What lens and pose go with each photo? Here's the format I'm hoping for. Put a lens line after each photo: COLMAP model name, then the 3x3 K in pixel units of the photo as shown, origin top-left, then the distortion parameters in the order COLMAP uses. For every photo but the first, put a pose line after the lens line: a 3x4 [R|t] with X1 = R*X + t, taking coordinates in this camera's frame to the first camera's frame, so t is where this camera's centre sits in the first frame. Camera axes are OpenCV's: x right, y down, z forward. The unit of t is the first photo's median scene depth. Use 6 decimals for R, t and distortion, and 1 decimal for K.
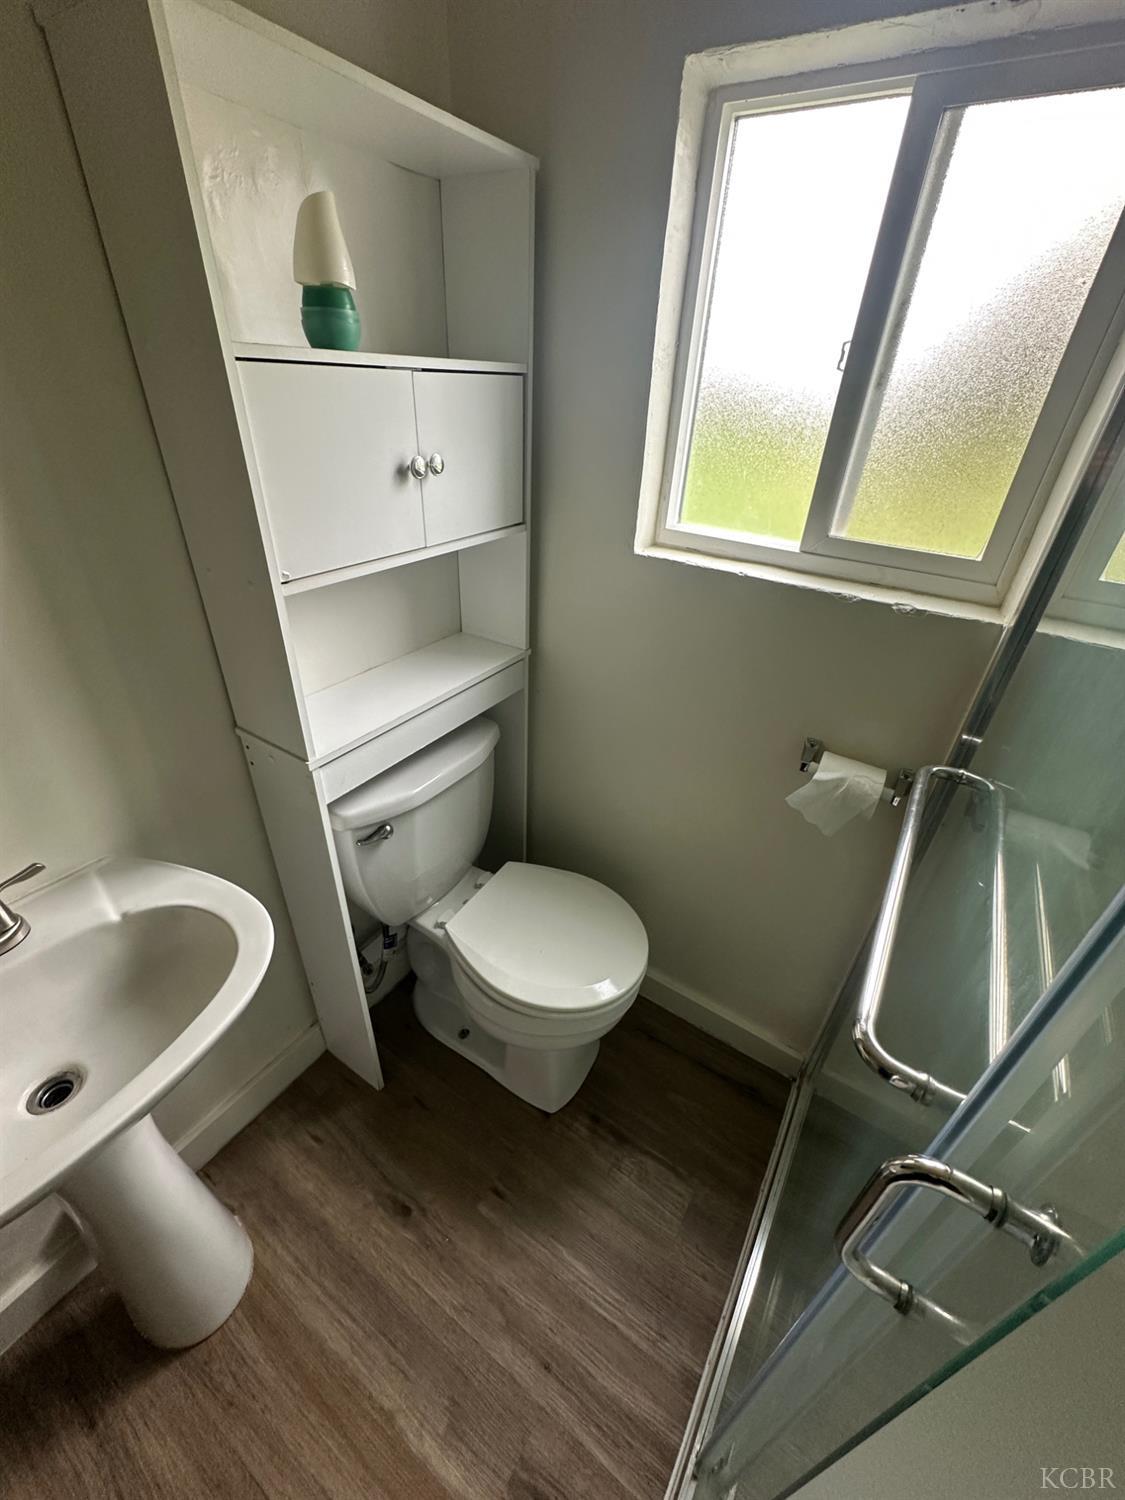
lens RADIAL K [[594.0, 0, 559.0], [0, 594.0, 756.6], [0, 0, 1]] dist [-0.001053, -0.000009]
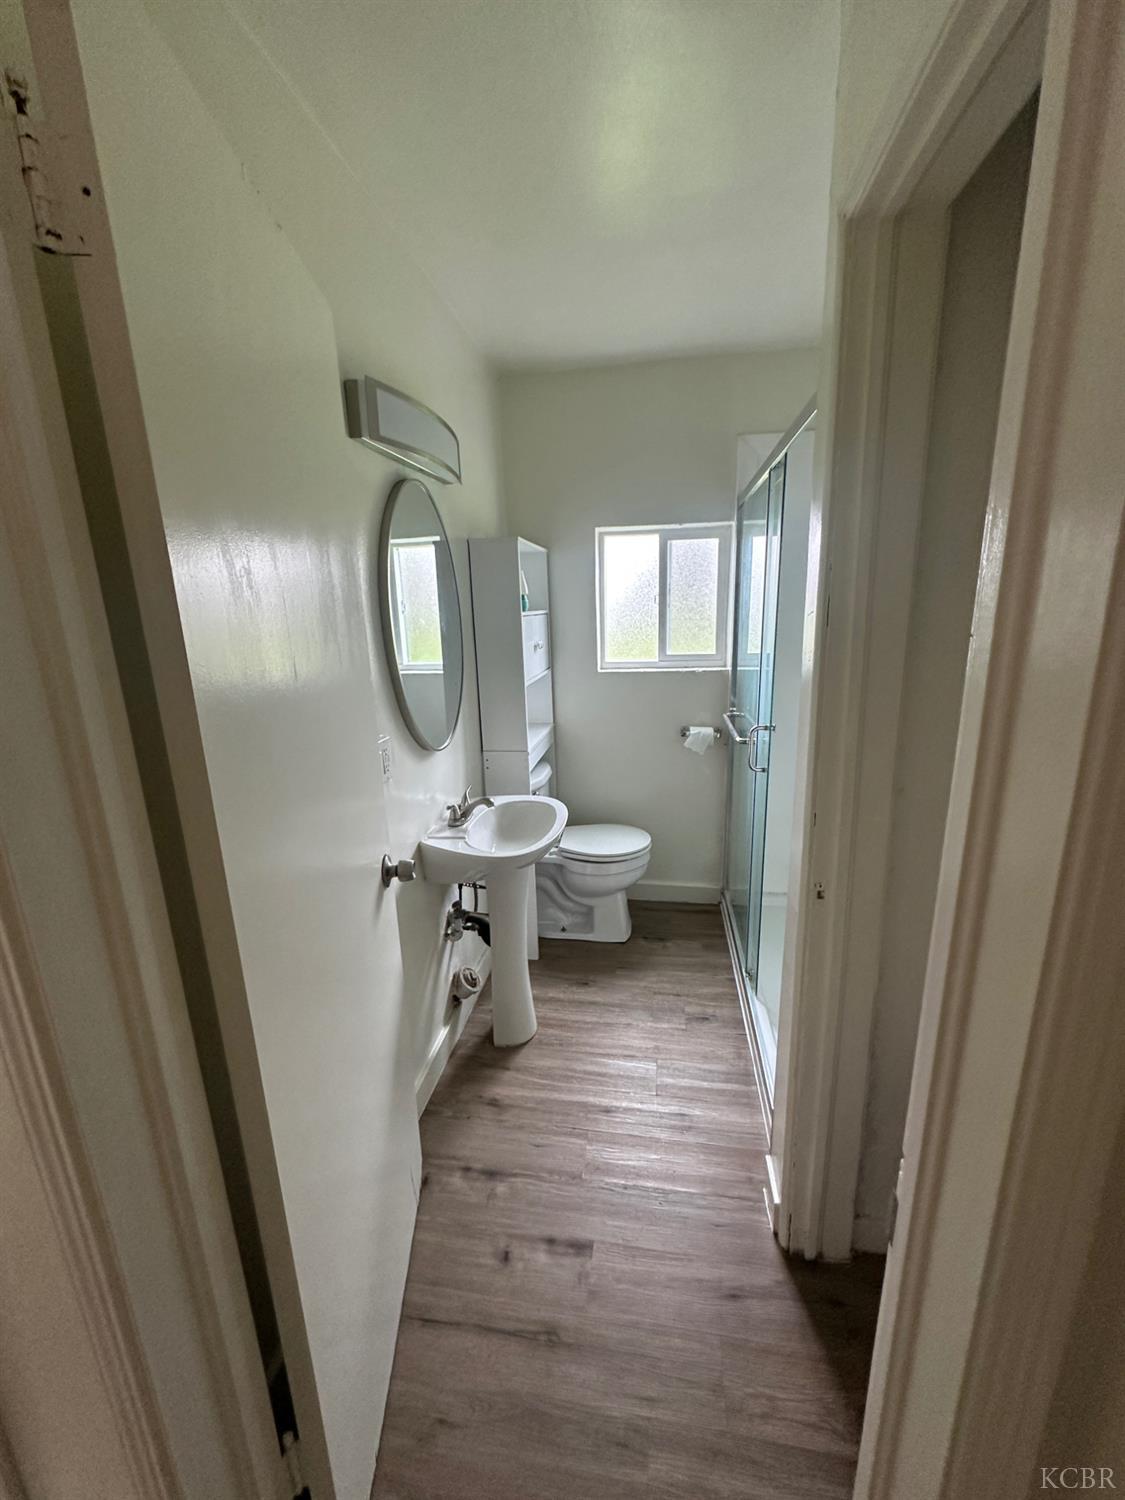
lens RADIAL K [[594.0, 0, 563.4], [0, 594.0, 748.4], [0, 0, 1]] dist [-0.001053, -0.000009]
pose [[0.910972, -0.163432, 0.378709, -1.104934], [0.275862, 0.923995, -0.264826, 0.636563], [-0.306644, 0.345721, 0.886818, -1.164037]]
